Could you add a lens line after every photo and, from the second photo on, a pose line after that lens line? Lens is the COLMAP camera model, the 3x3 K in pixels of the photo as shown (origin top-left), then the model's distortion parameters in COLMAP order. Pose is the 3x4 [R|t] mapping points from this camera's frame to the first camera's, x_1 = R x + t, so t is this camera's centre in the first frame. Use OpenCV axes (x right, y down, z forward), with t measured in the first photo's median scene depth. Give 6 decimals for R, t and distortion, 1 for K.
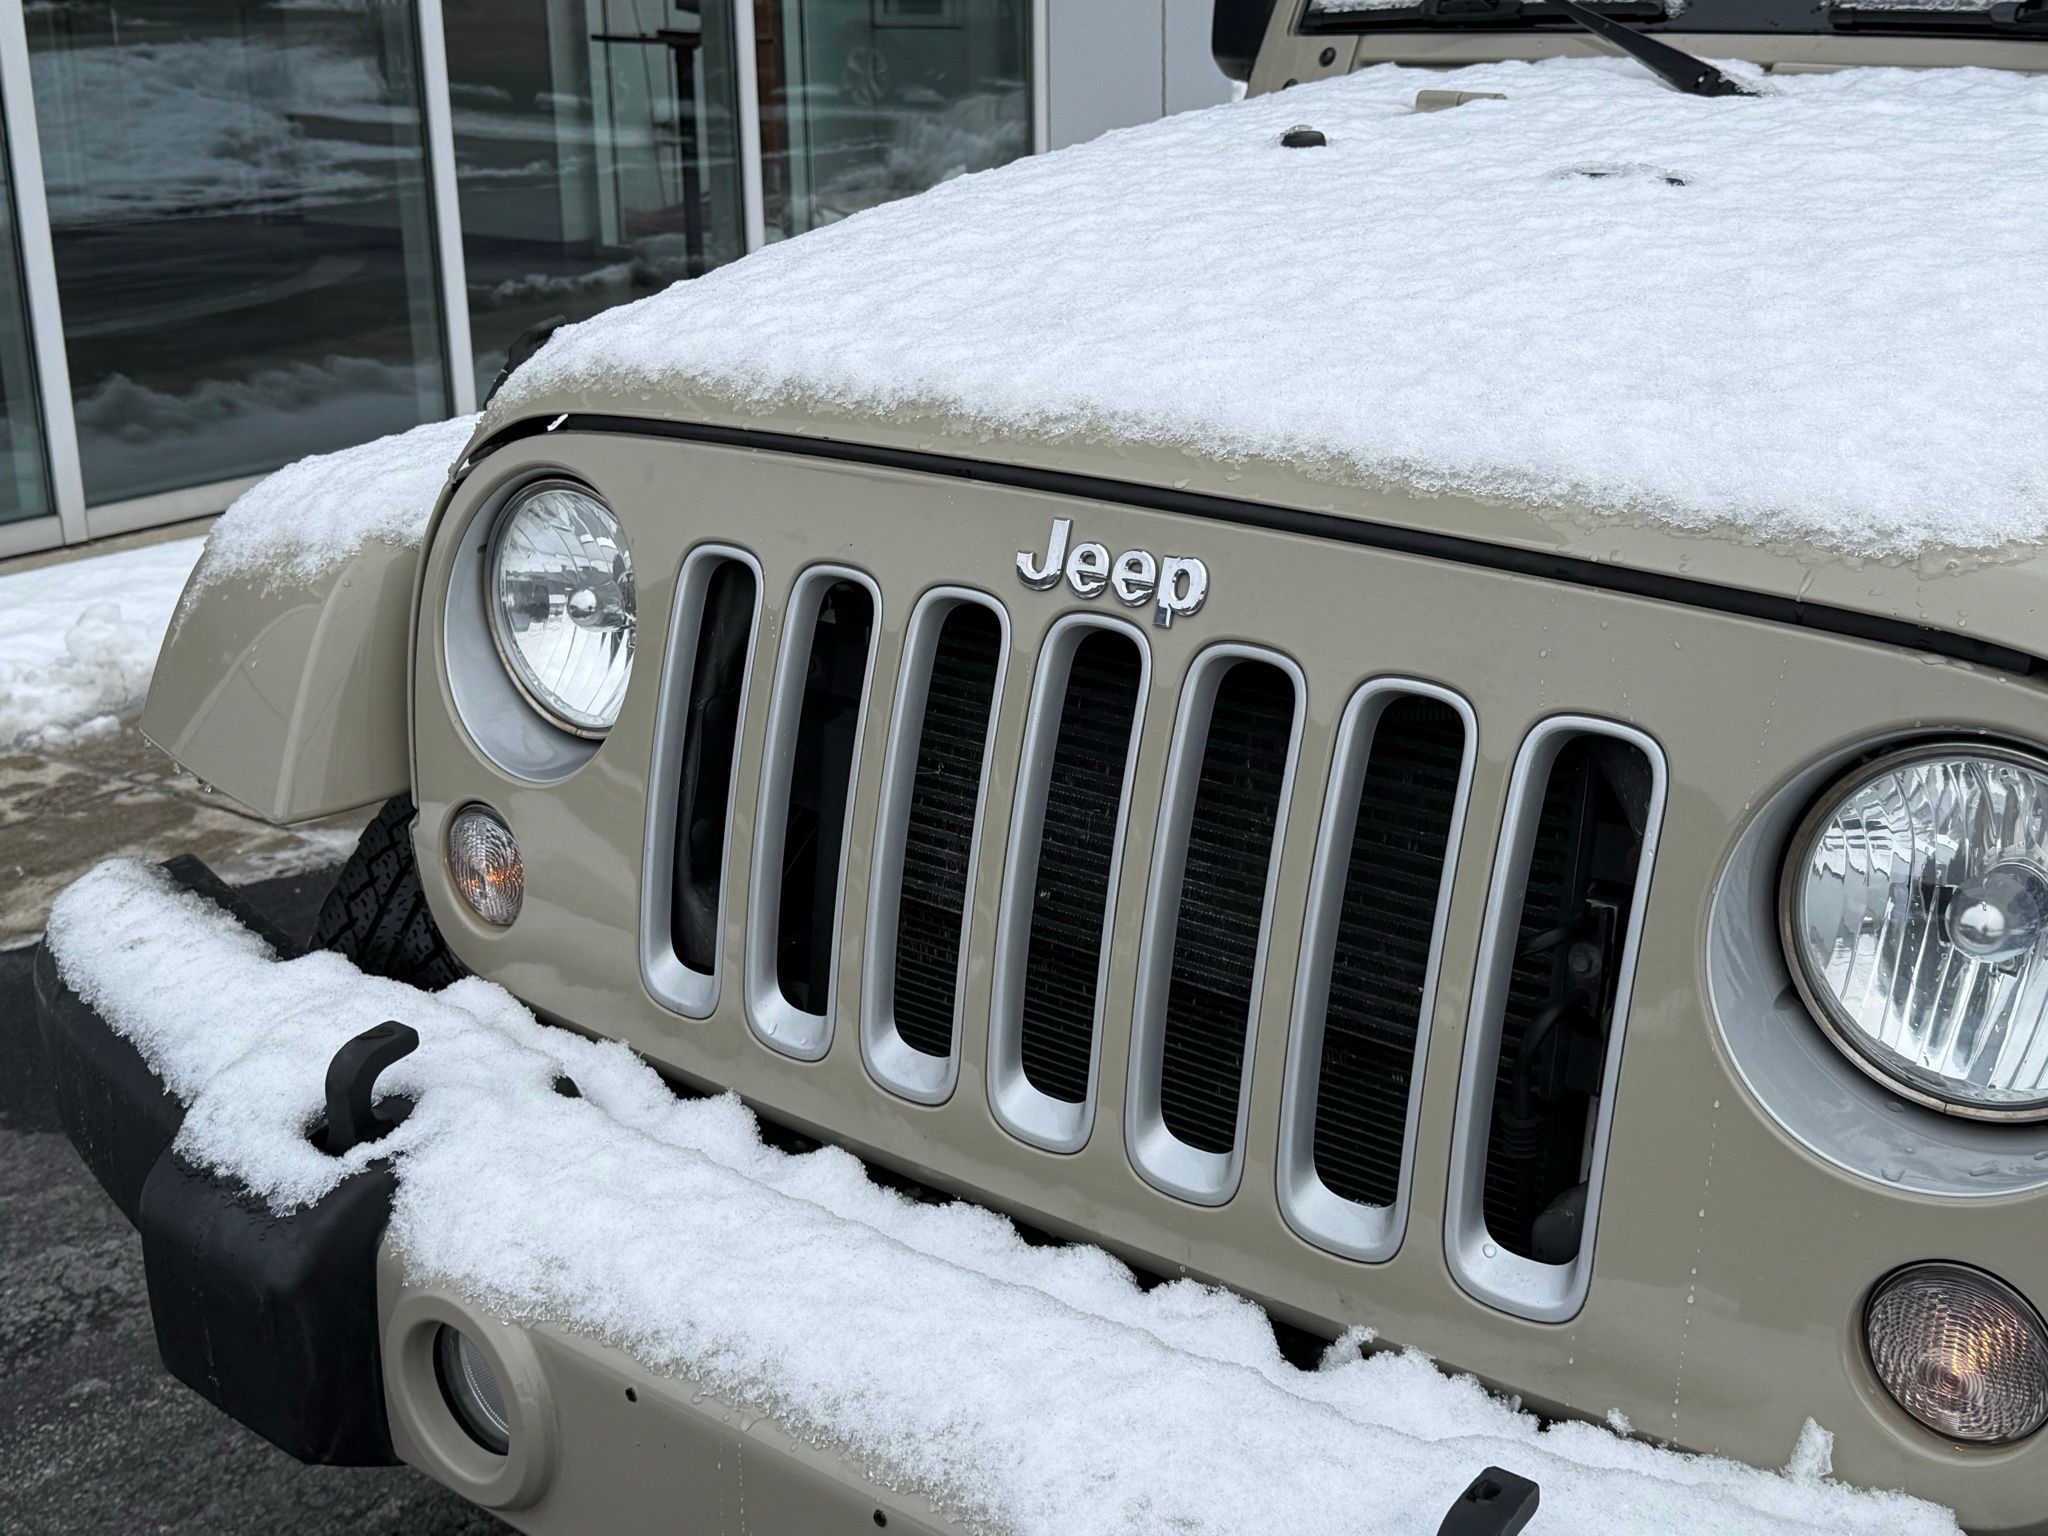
lens RADIAL K [[2499.3, 0, 1035.1], [0, 2499.3, 762.7], [0, 0, 1]] dist [0.196910, -0.419119]
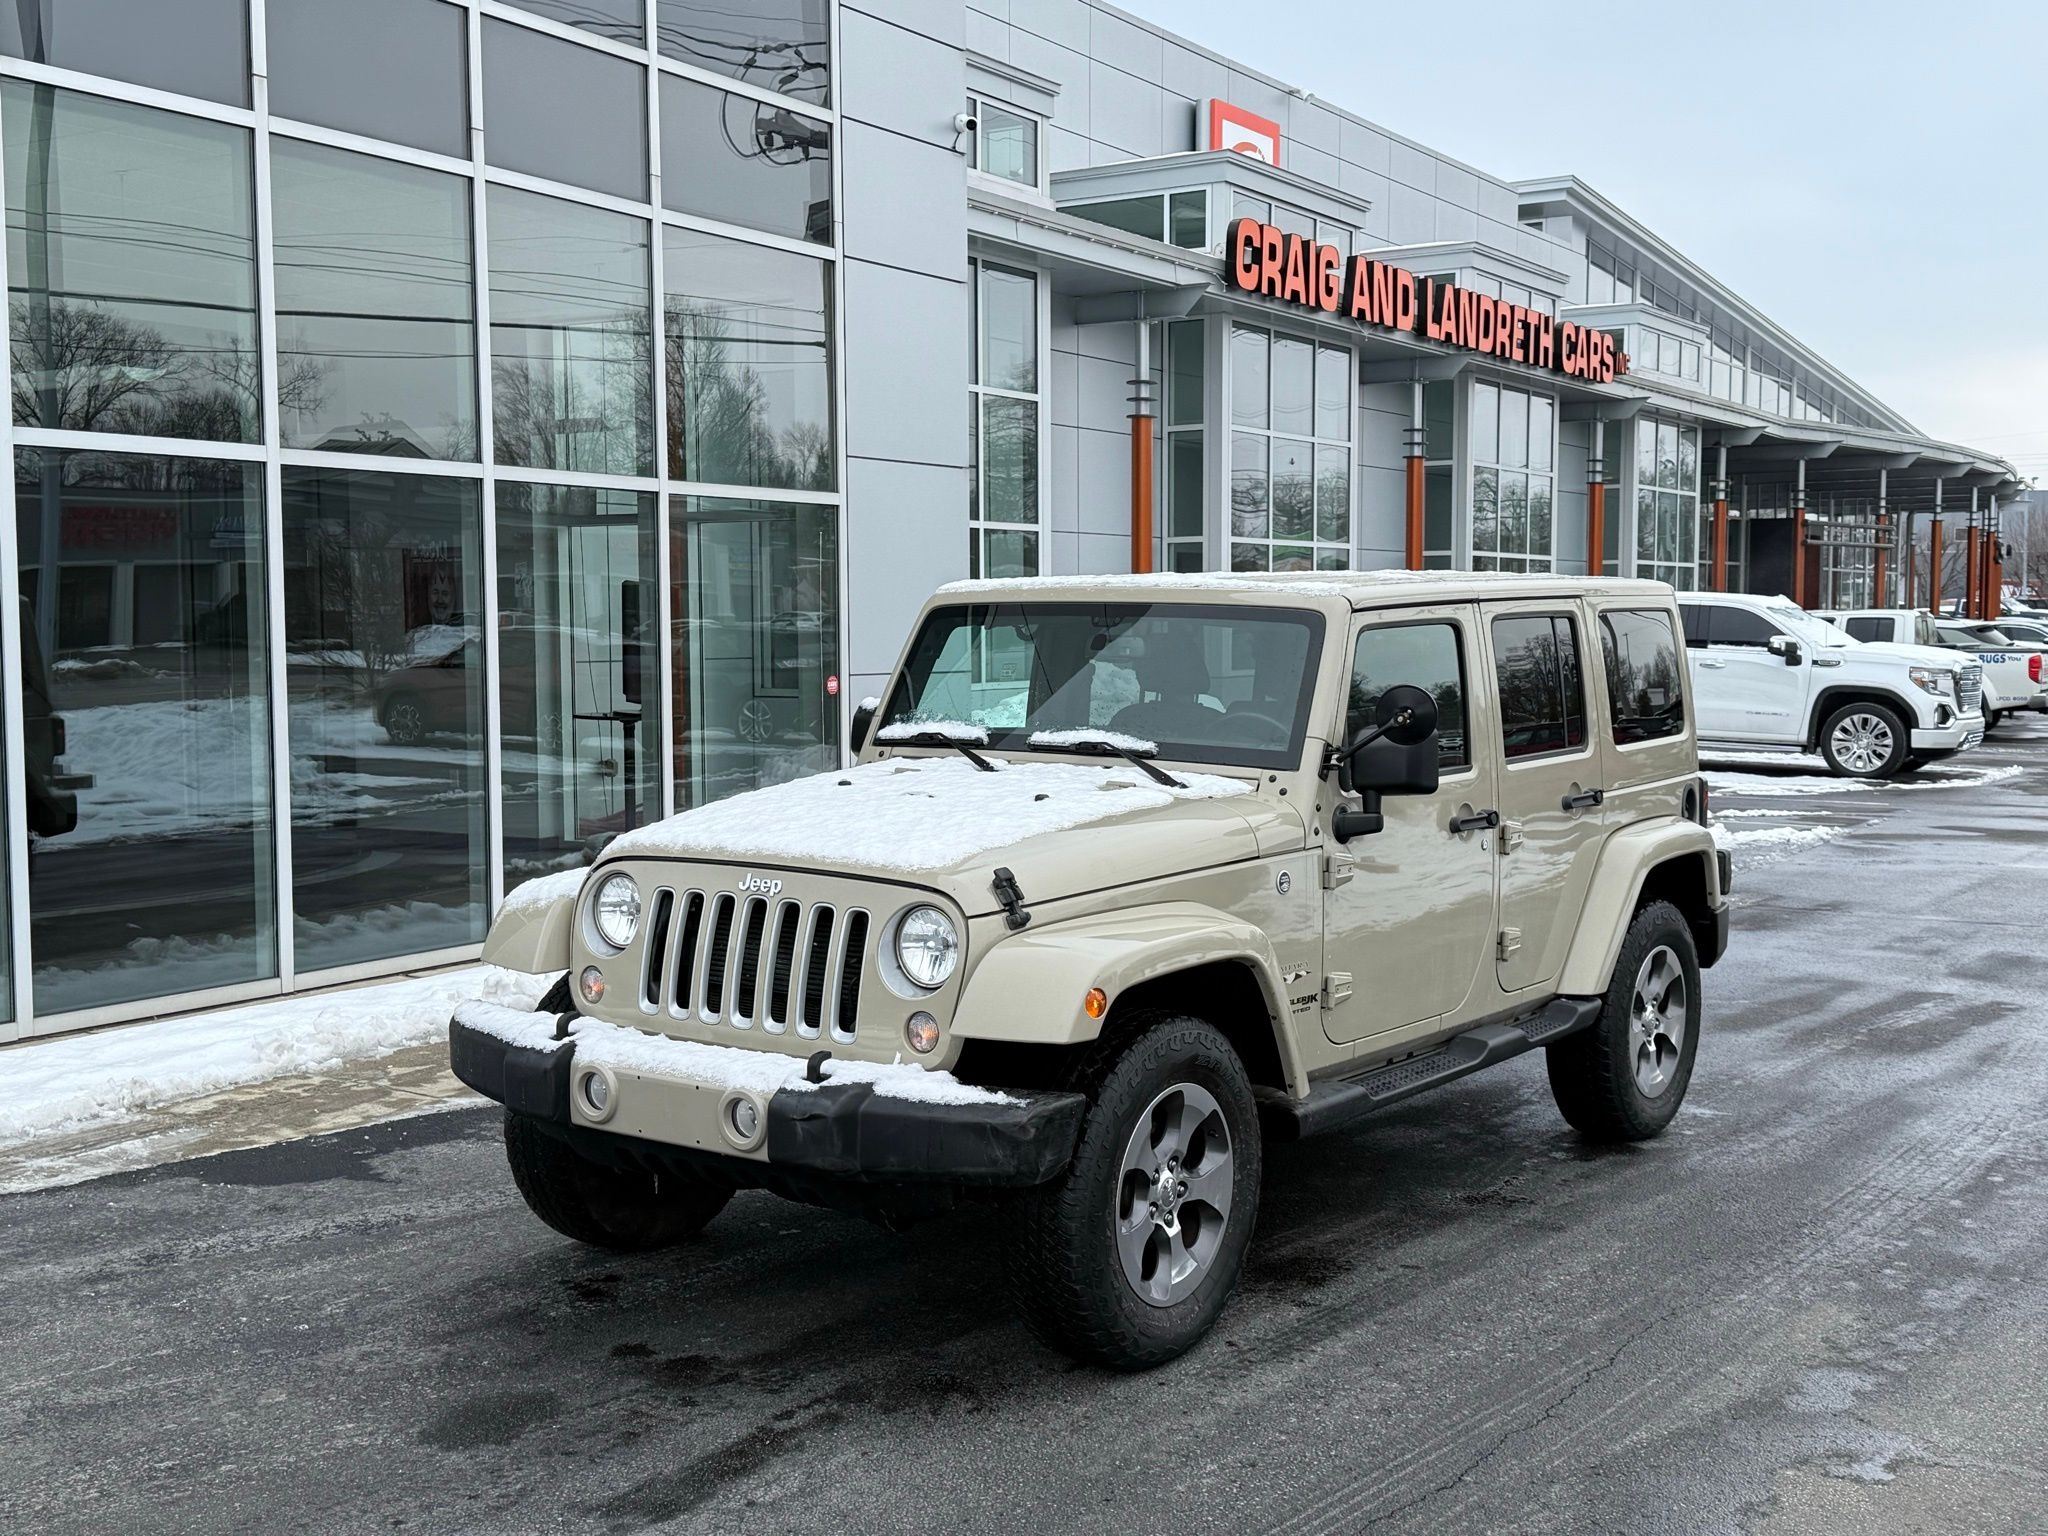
lens RADIAL K [[2281.1, 0, 1034.8], [0, 2281.1, 770.6], [0, 0, 1]] dist [0.218305, -0.508645]
pose [[0.998600, 0.002625, 0.052825, 0.218774], [0.010008, 0.971349, -0.237448, 0.499791], [-0.051934, 0.237644, 0.969963, -2.130717]]
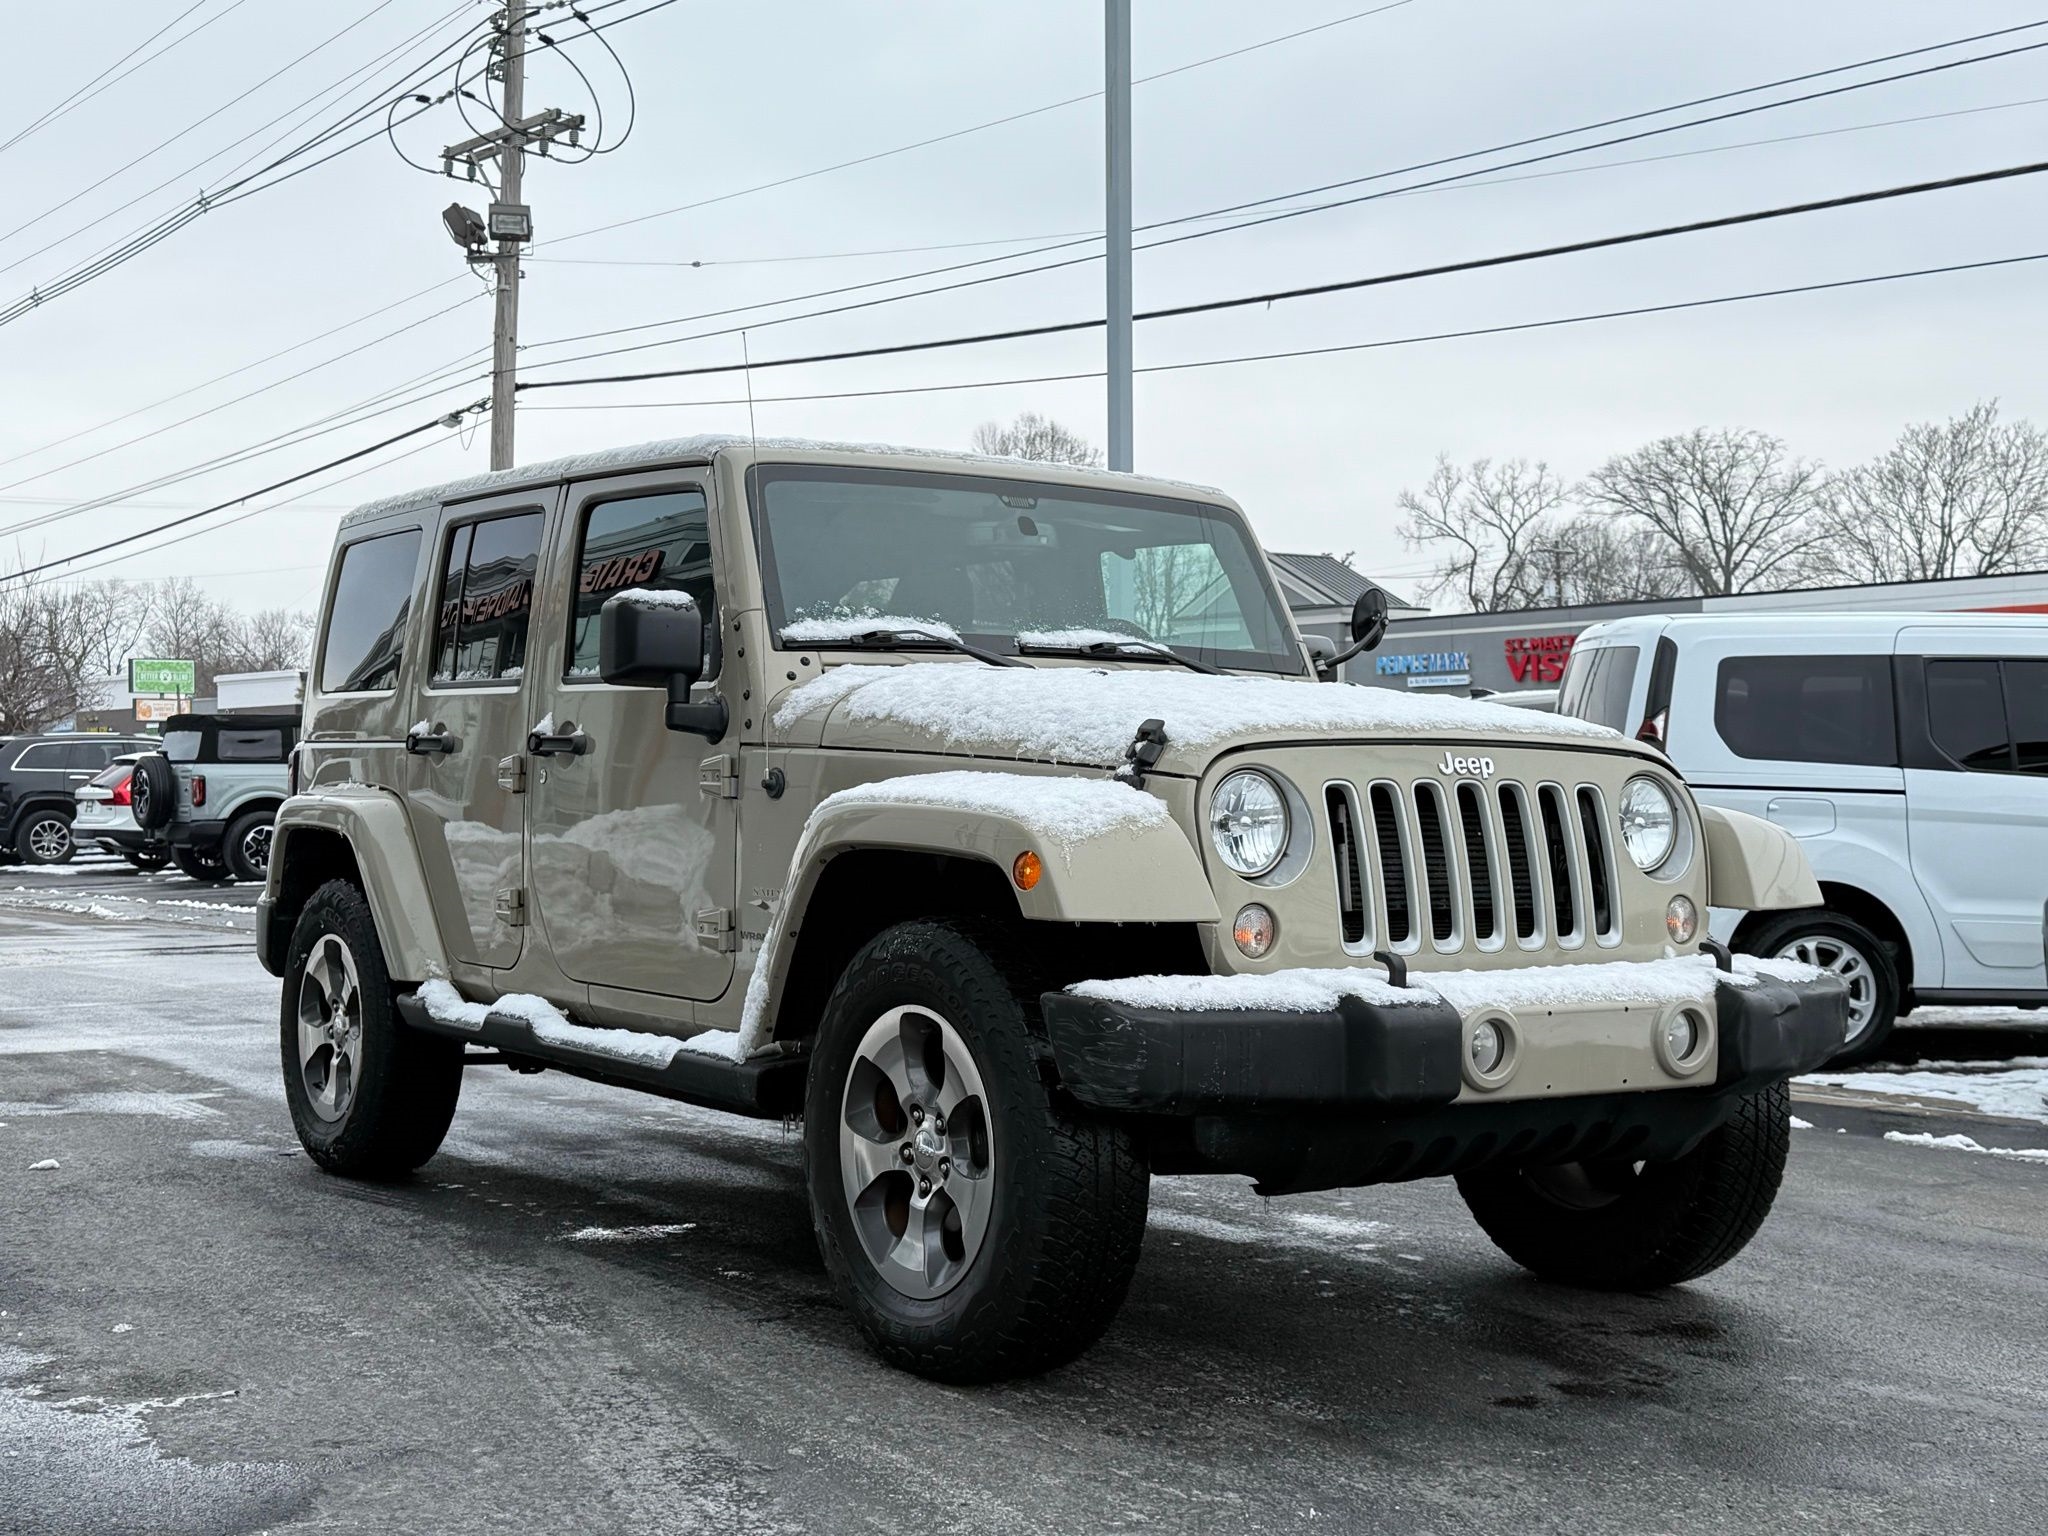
lens RADIAL K [[2499.3, 0, 1035.1], [0, 2499.3, 762.7], [0, 0, 1]] dist [0.196910, -0.419119]
pose [[0.289708, 0.014064, 0.957012, -2.468624], [0.290098, 0.951567, -0.101803, 0.066927], [-0.912092, 0.307120, 0.271597, 0.485500]]
